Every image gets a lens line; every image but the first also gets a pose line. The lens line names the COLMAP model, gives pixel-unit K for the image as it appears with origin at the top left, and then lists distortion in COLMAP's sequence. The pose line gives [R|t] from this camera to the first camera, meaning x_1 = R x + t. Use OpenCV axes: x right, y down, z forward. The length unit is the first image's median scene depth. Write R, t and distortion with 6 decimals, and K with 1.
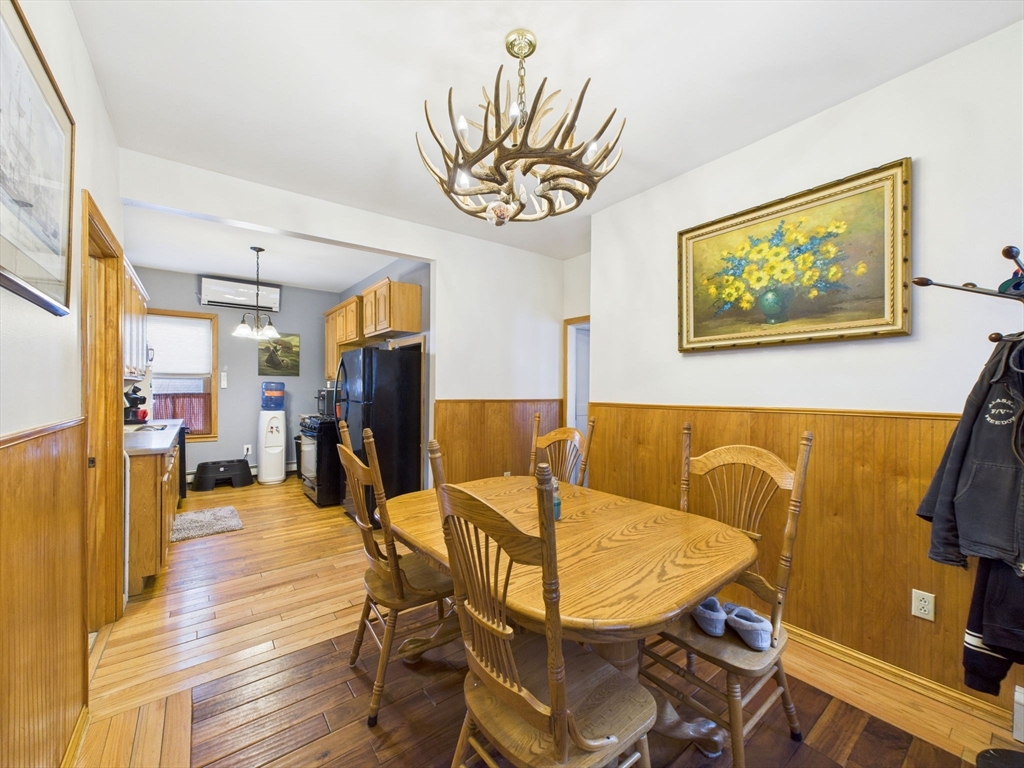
lens RADIAL K [[411.9, 0, 511.5], [0, 411.9, 390.3], [0, 0, 1]] dist [0.000025, 0.000286]
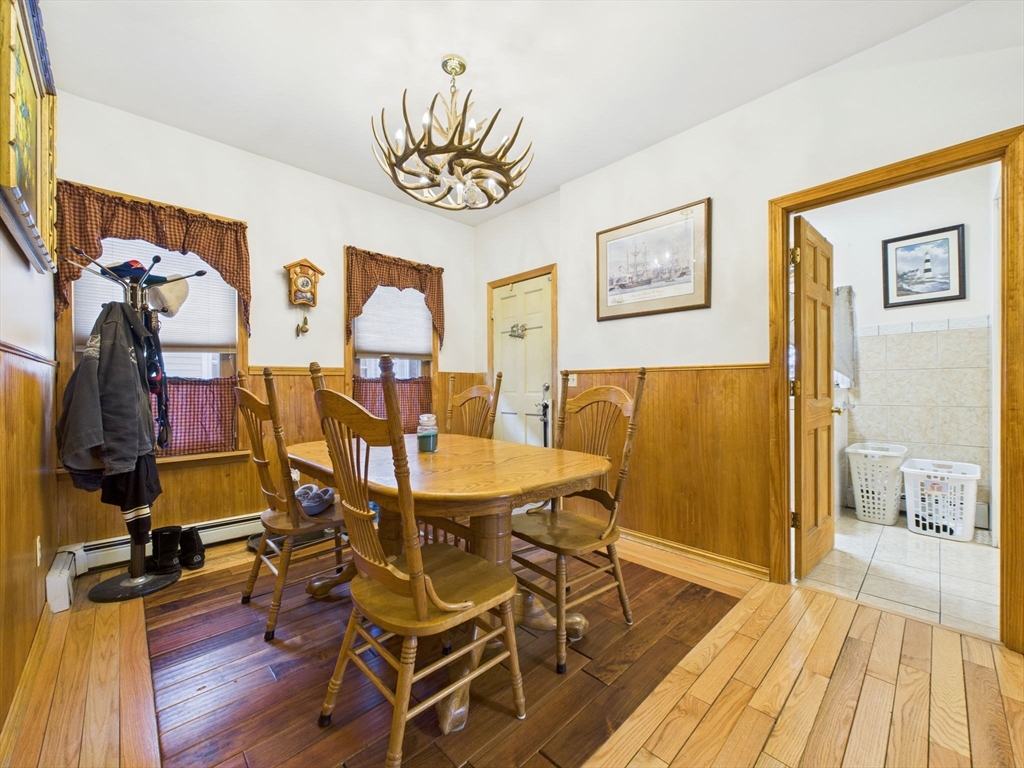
lens RADIAL K [[411.9, 0, 511.5], [0, 411.9, 390.3], [0, 0, 1]] dist [0.000025, 0.000286]
pose [[-0.993585, -0.001536, -0.113081, -0.006404], [-0.003449, 0.999854, 0.016729, 0.090992], [0.113039, 0.017012, -0.993445, 1.607614]]
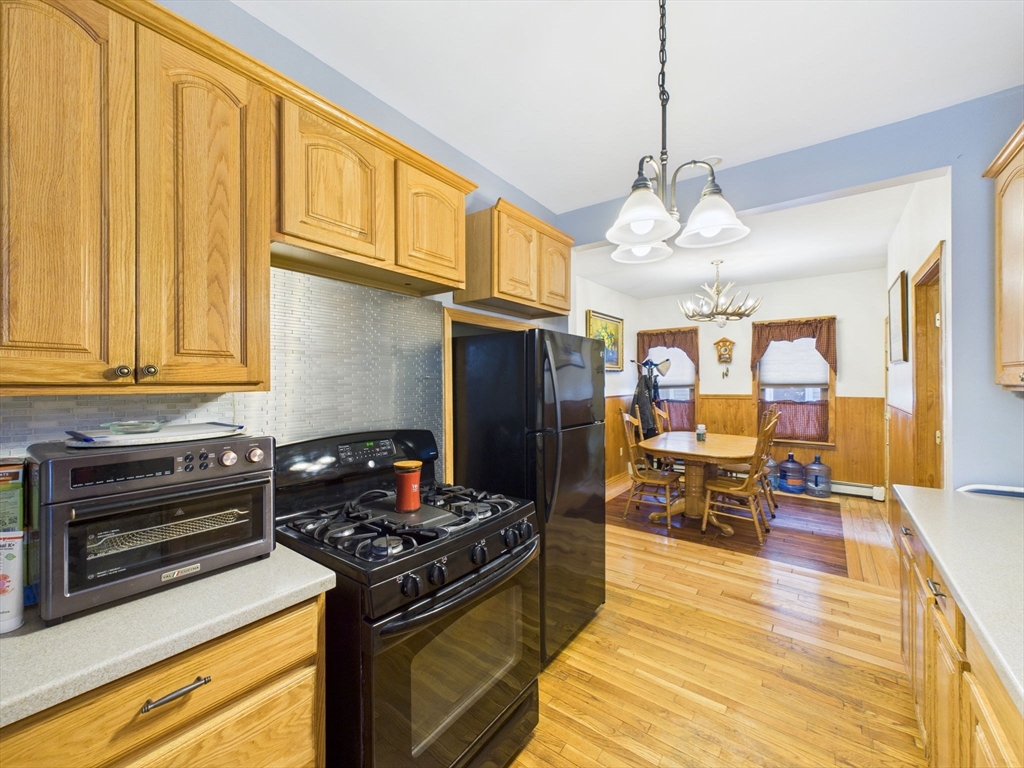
lens RADIAL K [[412.0, 0, 511.4], [0, 412.0, 385.7], [0, 0, 1]] dist [0.001165, 0.000399]
pose [[-0.266982, -0.012430, 0.963621, -1.549756], [0.009432, 0.999835, 0.015511, -0.064502], [-0.963655, 0.013230, -0.266821, 2.119221]]
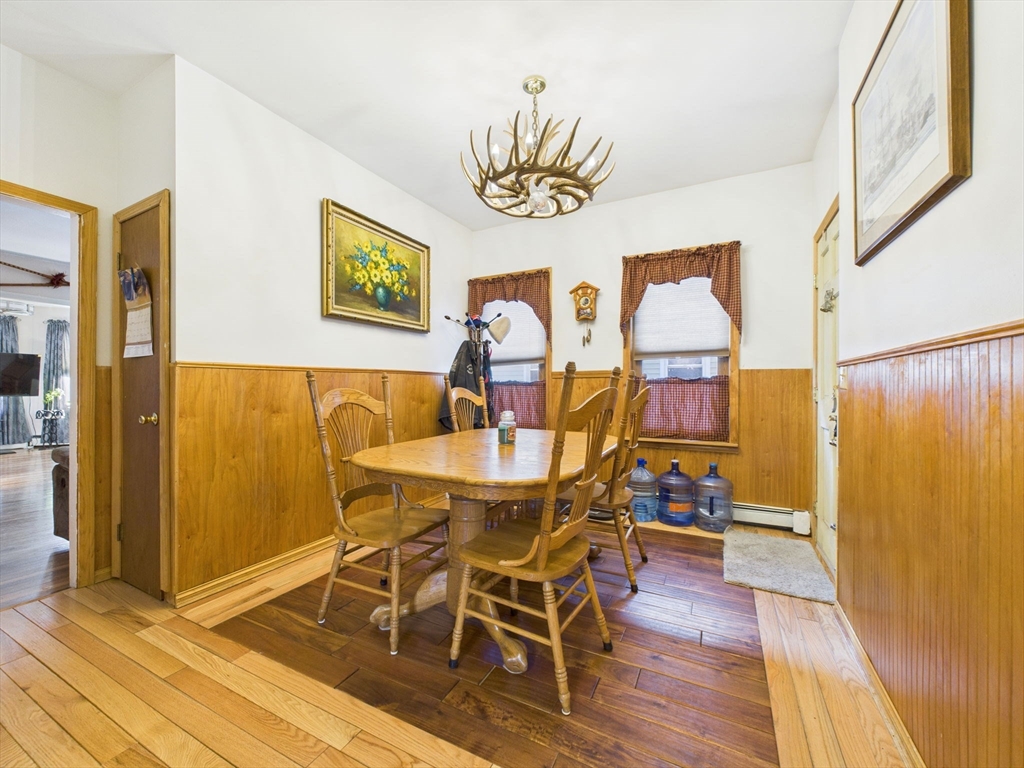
lens RADIAL K [[411.9, 0, 511.5], [0, 411.9, 390.3], [0, 0, 1]] dist [0.000025, 0.000286]
pose [[-0.431407, -0.012087, 0.902076, -0.816671], [0.003428, 0.999881, 0.015037, 0.091216], [-0.902151, 0.009579, -0.431314, 1.161994]]
